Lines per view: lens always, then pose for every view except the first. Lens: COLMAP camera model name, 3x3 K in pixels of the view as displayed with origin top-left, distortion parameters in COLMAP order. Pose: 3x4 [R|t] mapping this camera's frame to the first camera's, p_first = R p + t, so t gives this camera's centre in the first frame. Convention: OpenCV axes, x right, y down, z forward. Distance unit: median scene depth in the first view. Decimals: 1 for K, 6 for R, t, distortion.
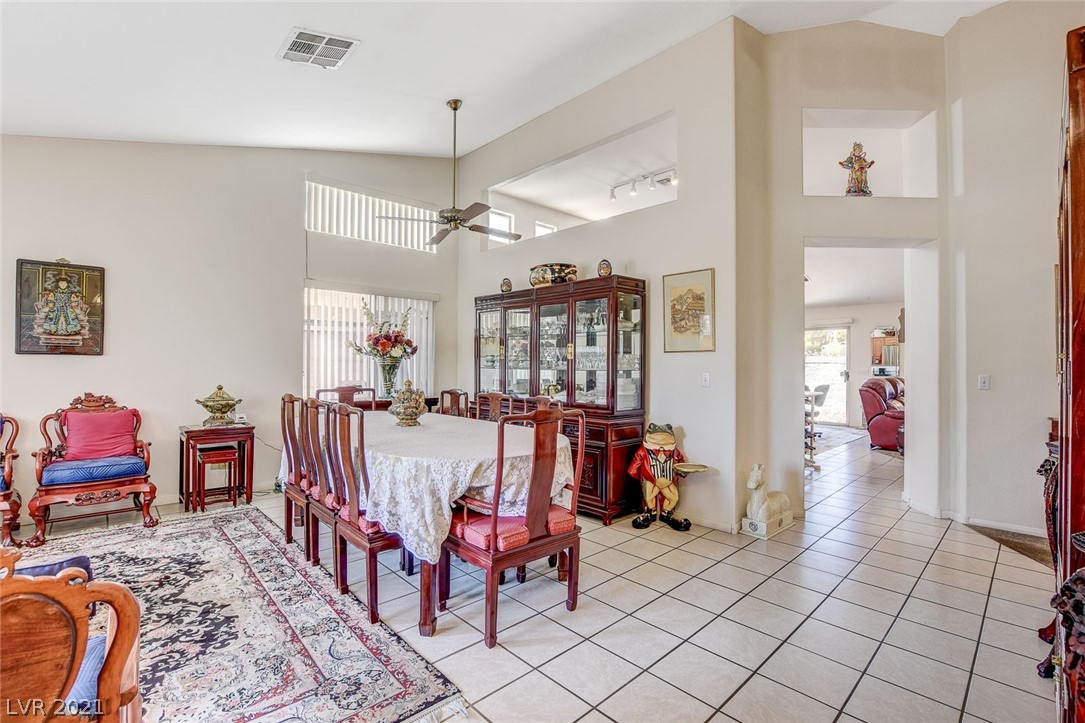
lens RADIAL K [[478.8, 0, 543.1], [0, 478.8, 357.4], [0, 0, 1]] dist [-0.024535, -0.000126]
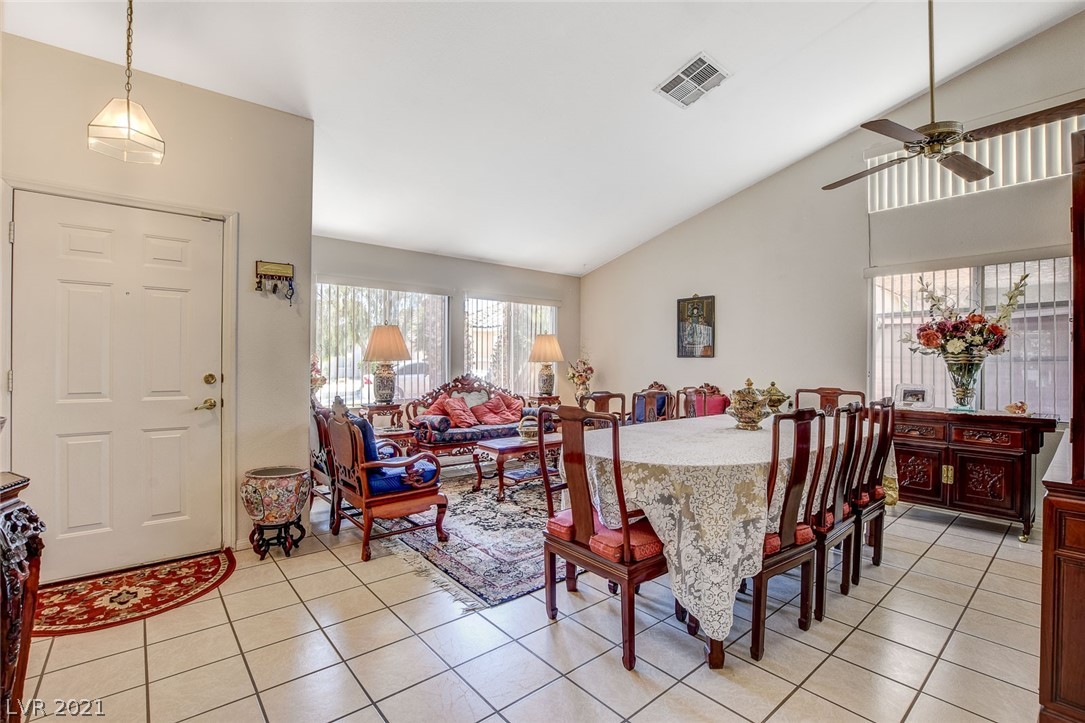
lens RADIAL K [[478.8, 0, 542.9], [0, 478.8, 365.2], [0, 0, 1]] dist [-0.024535, -0.000126]
pose [[-0.046667, 0.003867, -0.998903, 0.539824], [0.009781, 0.999946, 0.003414, 0.009494], [0.998863, -0.009611, -0.046702, 0.565167]]
